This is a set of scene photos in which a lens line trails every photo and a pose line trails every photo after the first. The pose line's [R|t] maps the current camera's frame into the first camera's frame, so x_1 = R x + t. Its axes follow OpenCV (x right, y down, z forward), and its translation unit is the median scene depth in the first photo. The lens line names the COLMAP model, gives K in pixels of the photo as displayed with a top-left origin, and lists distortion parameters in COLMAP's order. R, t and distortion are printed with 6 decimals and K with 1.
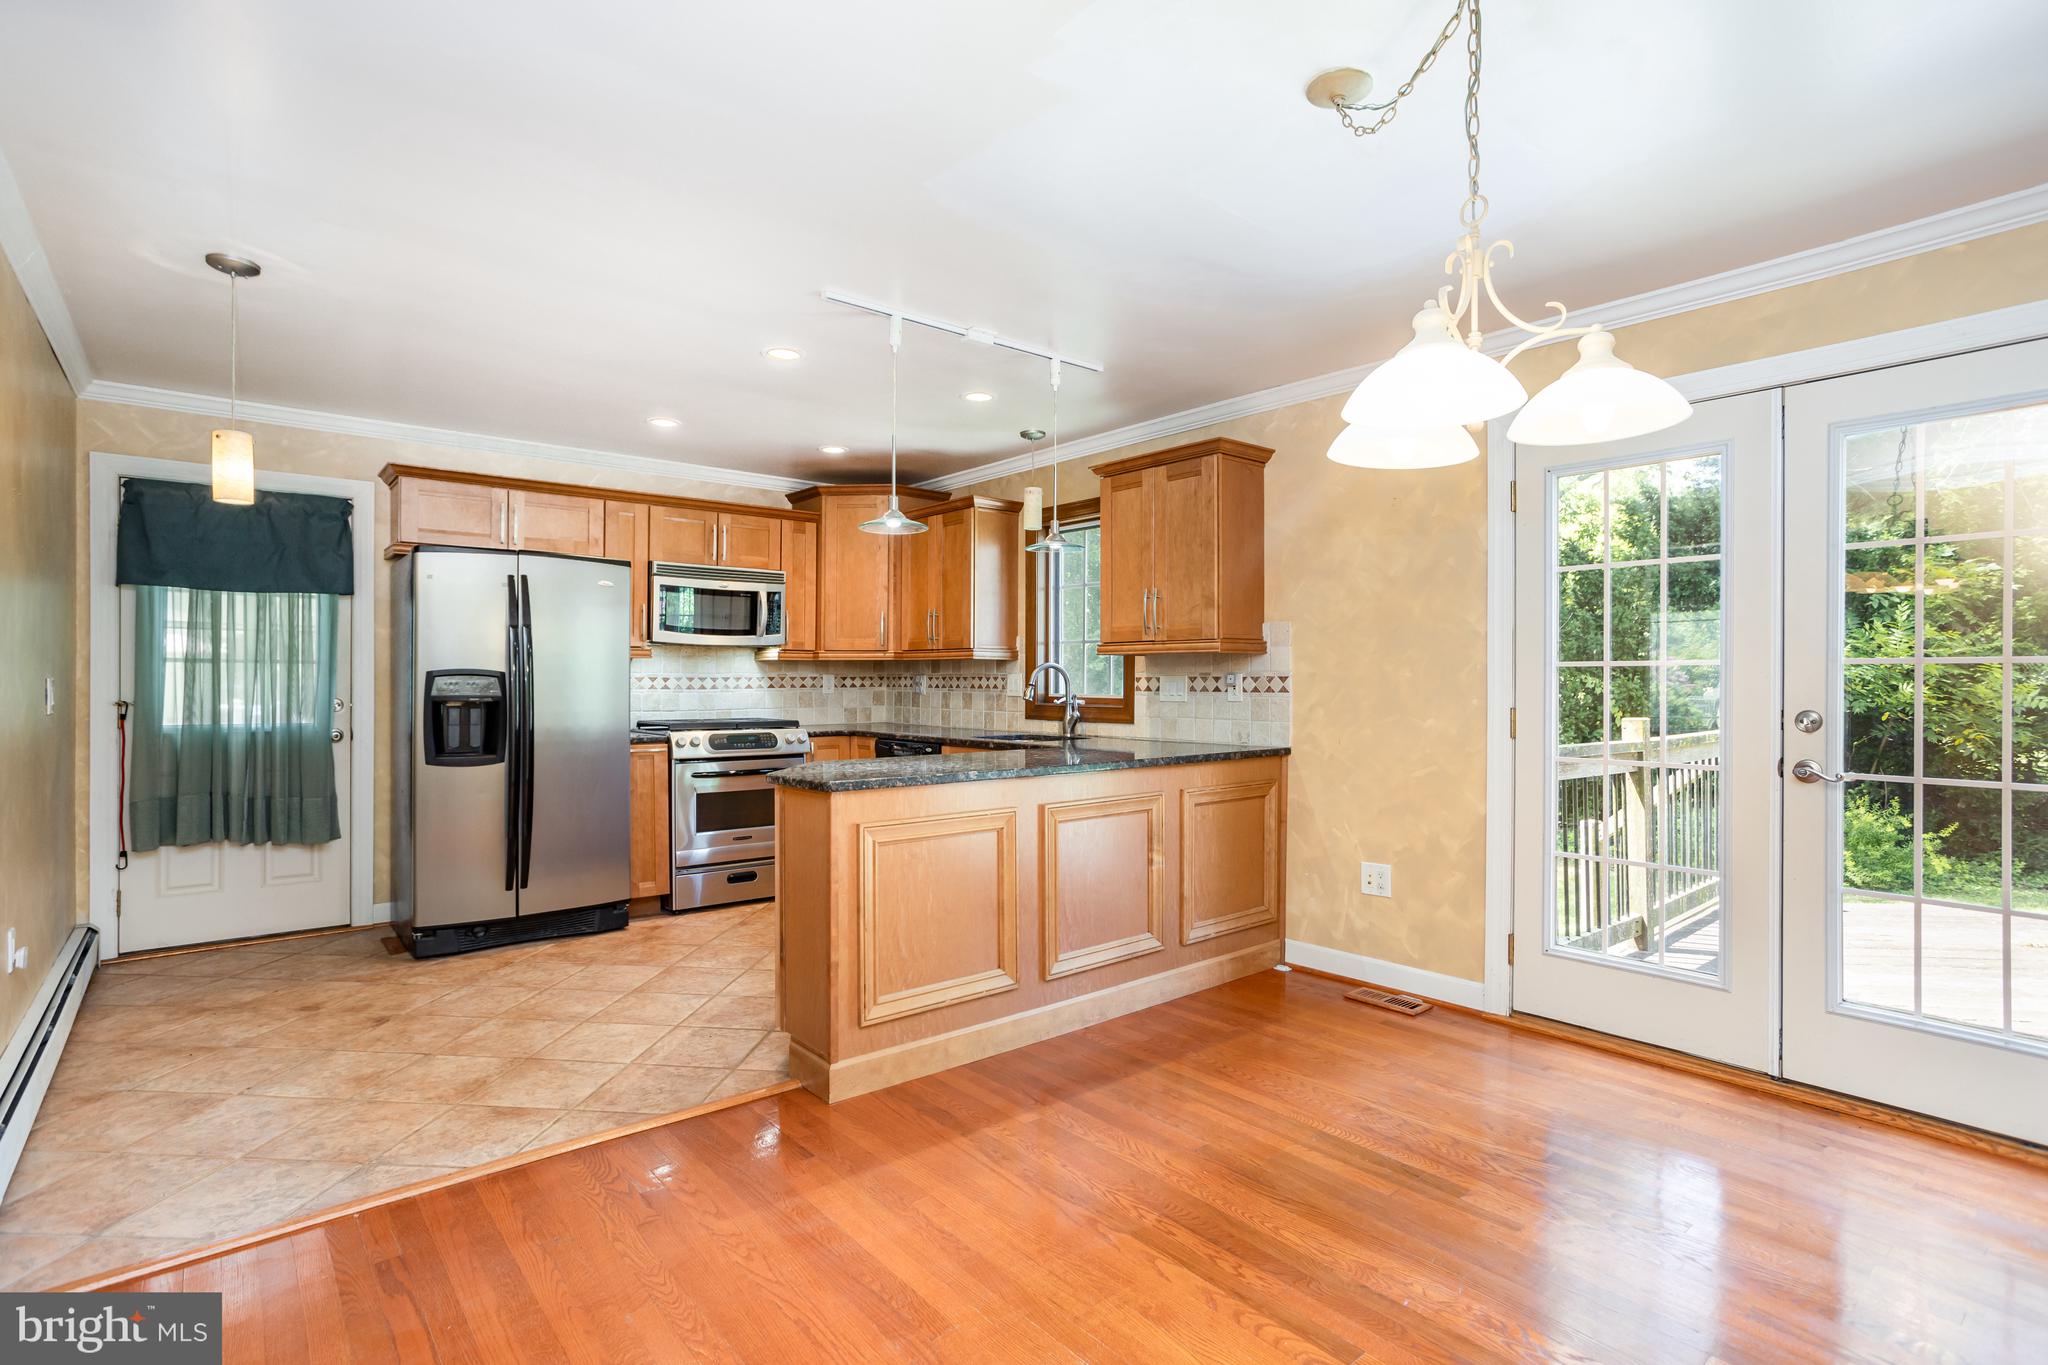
lens RADIAL K [[987.6, 0, 1037.1], [0, 987.6, 681.7], [0, 0, 1]] dist [-0.040337, 0.017599]
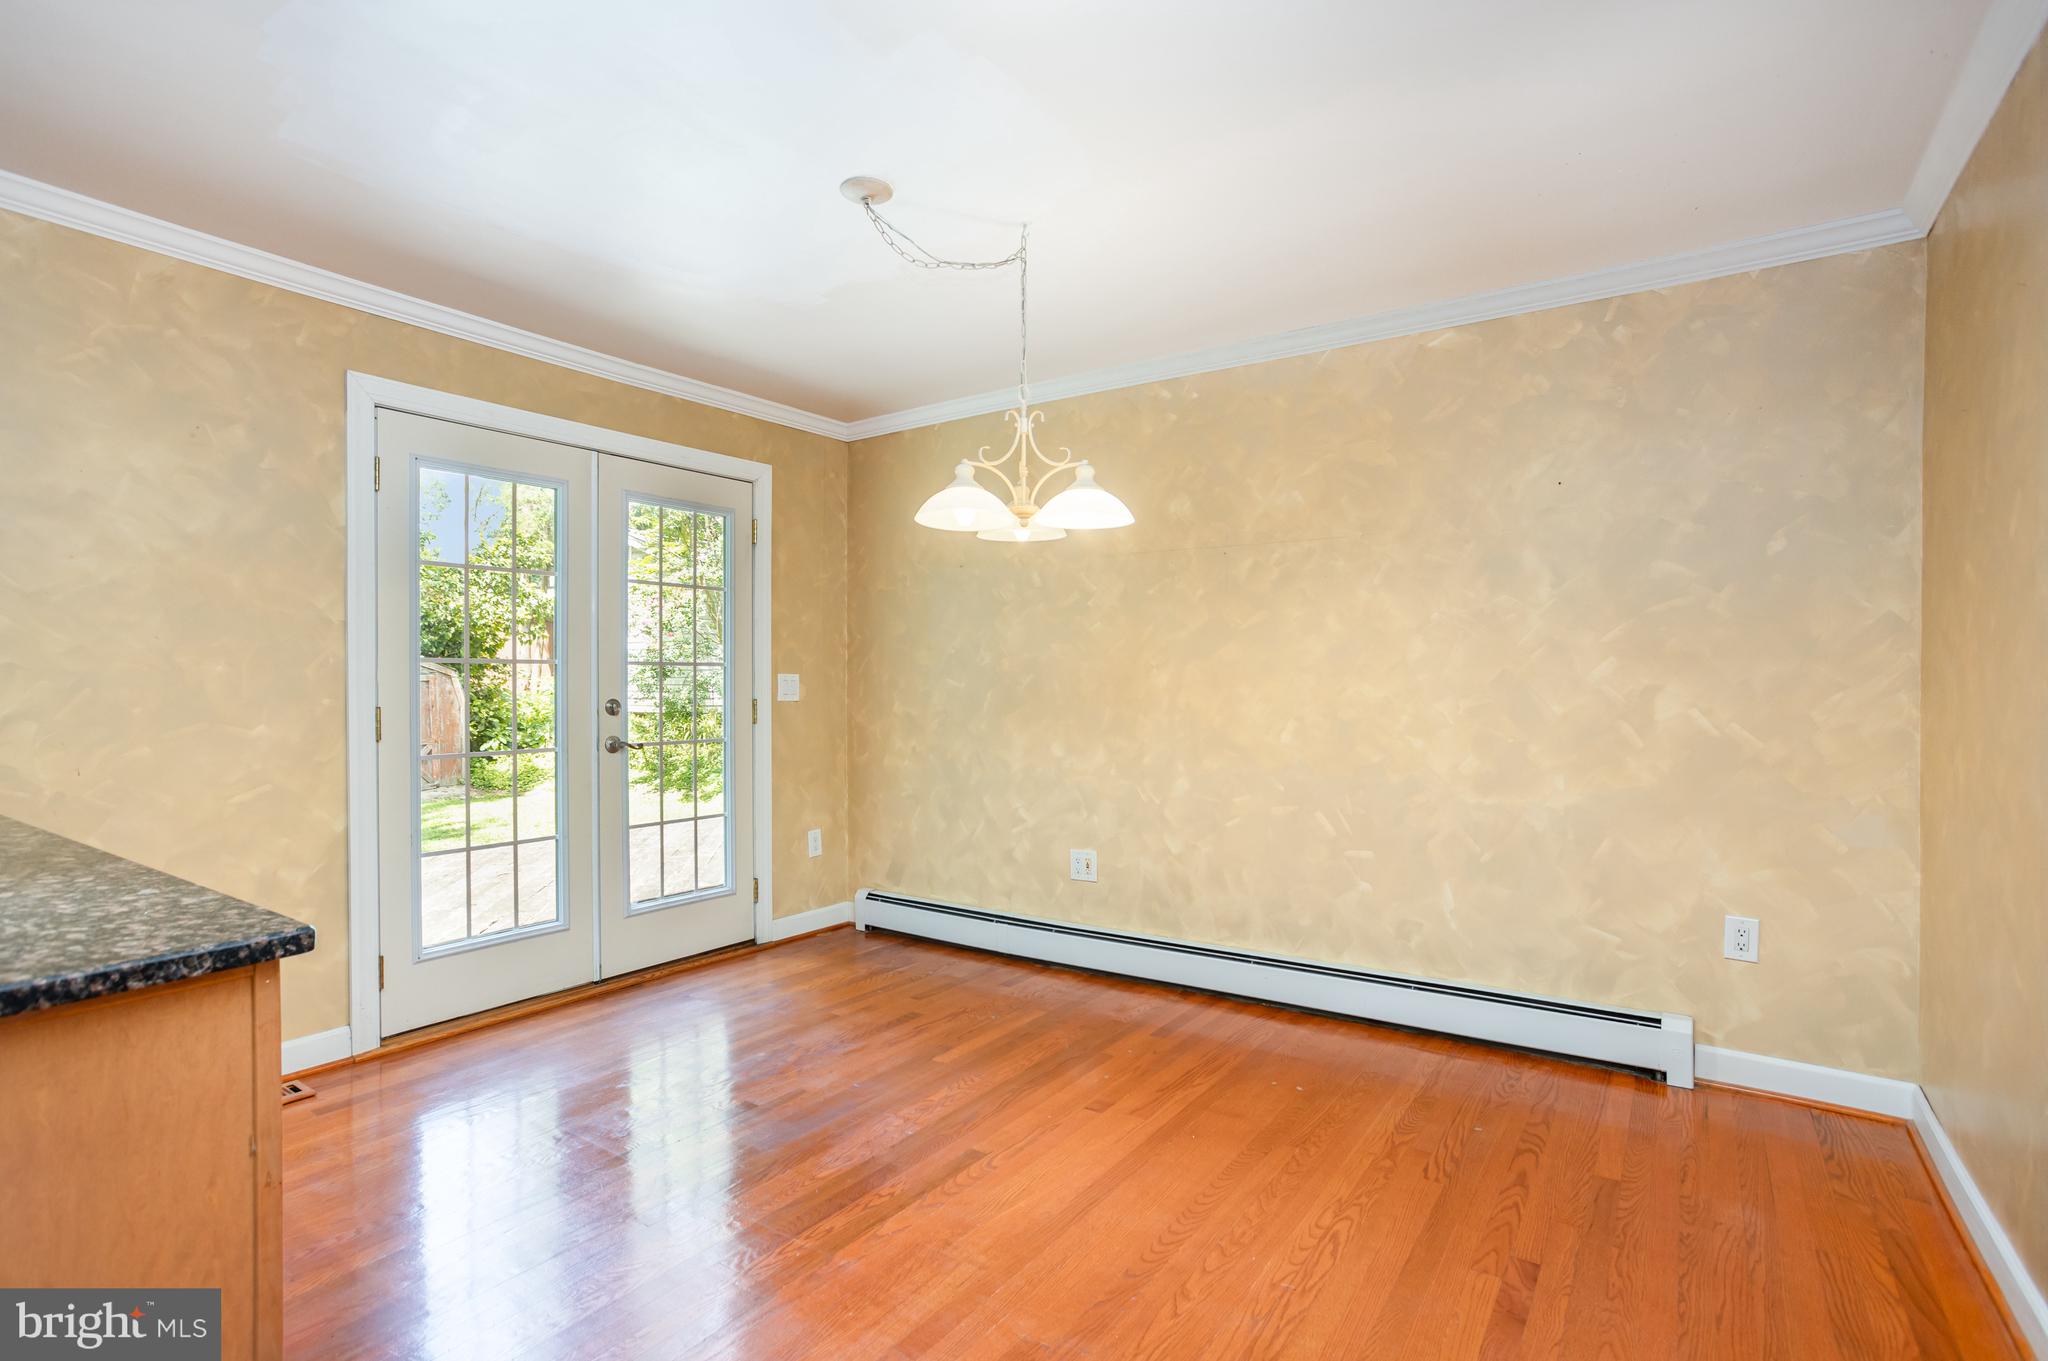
lens RADIAL K [[987.6, 0, 1014.6], [0, 987.6, 689.6], [0, 0, 1]] dist [-0.040337, 0.017599]
pose [[-0.250916, -0.013820, 0.967910, -0.510424], [0.000575, 0.999896, 0.014426, -0.001786], [-0.968009, 0.004176, -0.250882, 0.624225]]
